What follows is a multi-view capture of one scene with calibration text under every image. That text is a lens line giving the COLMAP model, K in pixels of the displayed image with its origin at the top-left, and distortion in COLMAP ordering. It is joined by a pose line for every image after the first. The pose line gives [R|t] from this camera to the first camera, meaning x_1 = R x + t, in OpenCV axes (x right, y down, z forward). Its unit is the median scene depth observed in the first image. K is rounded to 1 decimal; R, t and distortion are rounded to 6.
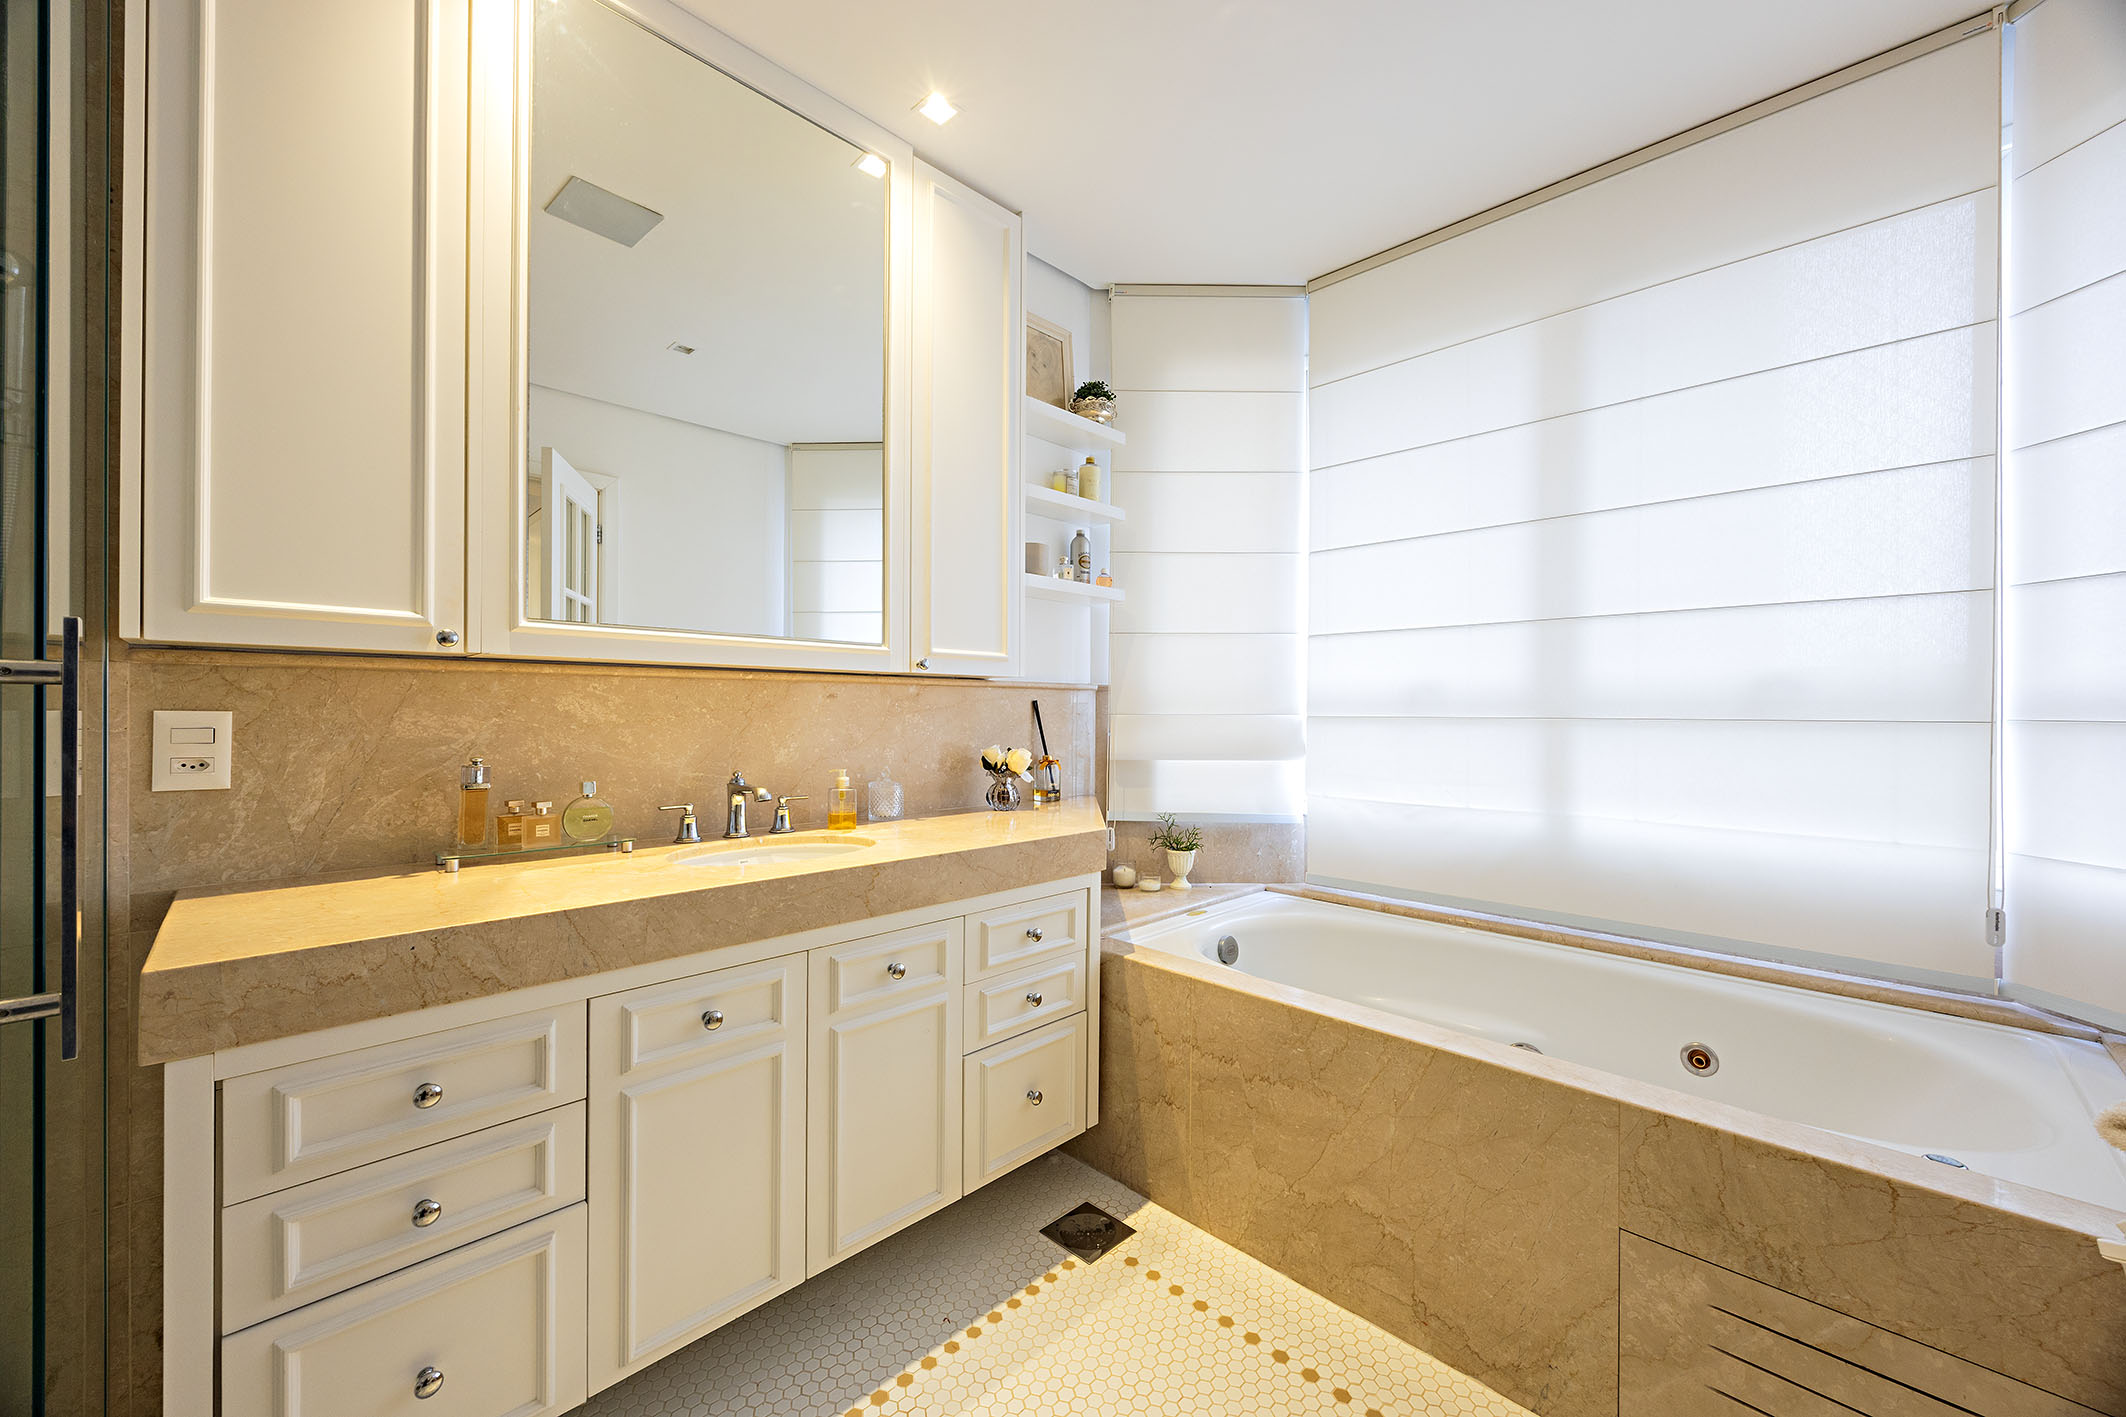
lens RADIAL K [[818.0, 0, 1070.0], [0, 818.0, 712.0], [0, 0, 1]] dist [-0.001230, -0.000159]
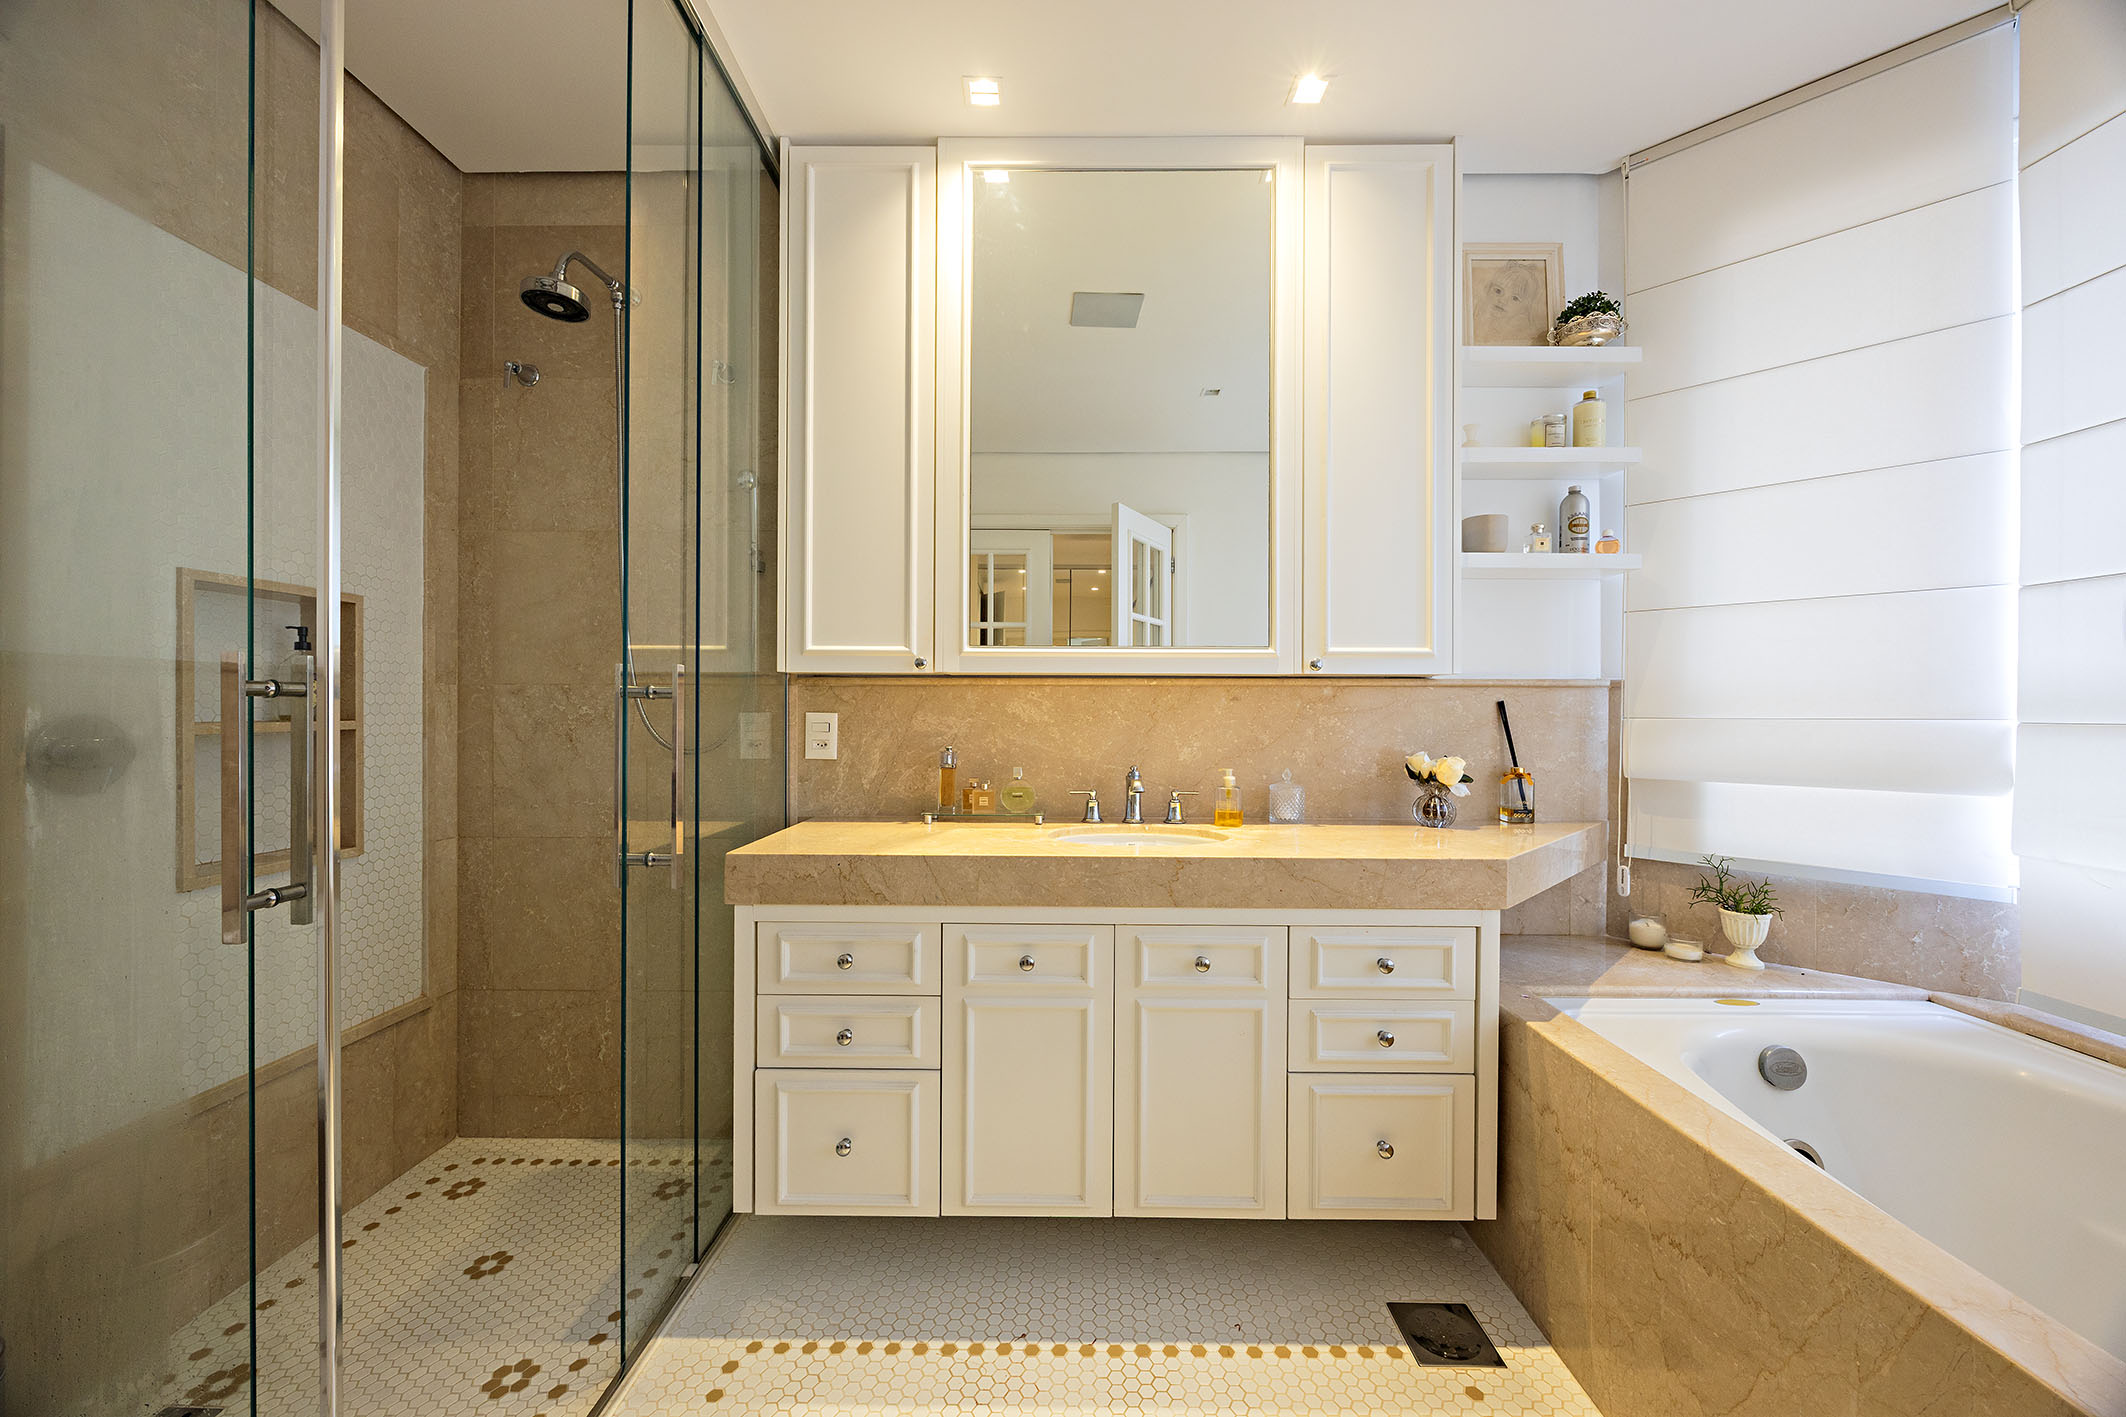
lens RADIAL K [[818.0, 0, 1066.2], [0, 818.0, 709.6], [0, 0, 1]] dist [-0.001230, -0.000159]
pose [[0.687311, -0.002133, -0.726360, 0.355632], [-0.001889, 0.999987, -0.004724, -0.000519], [0.726361, 0.004618, 0.687298, 0.134886]]
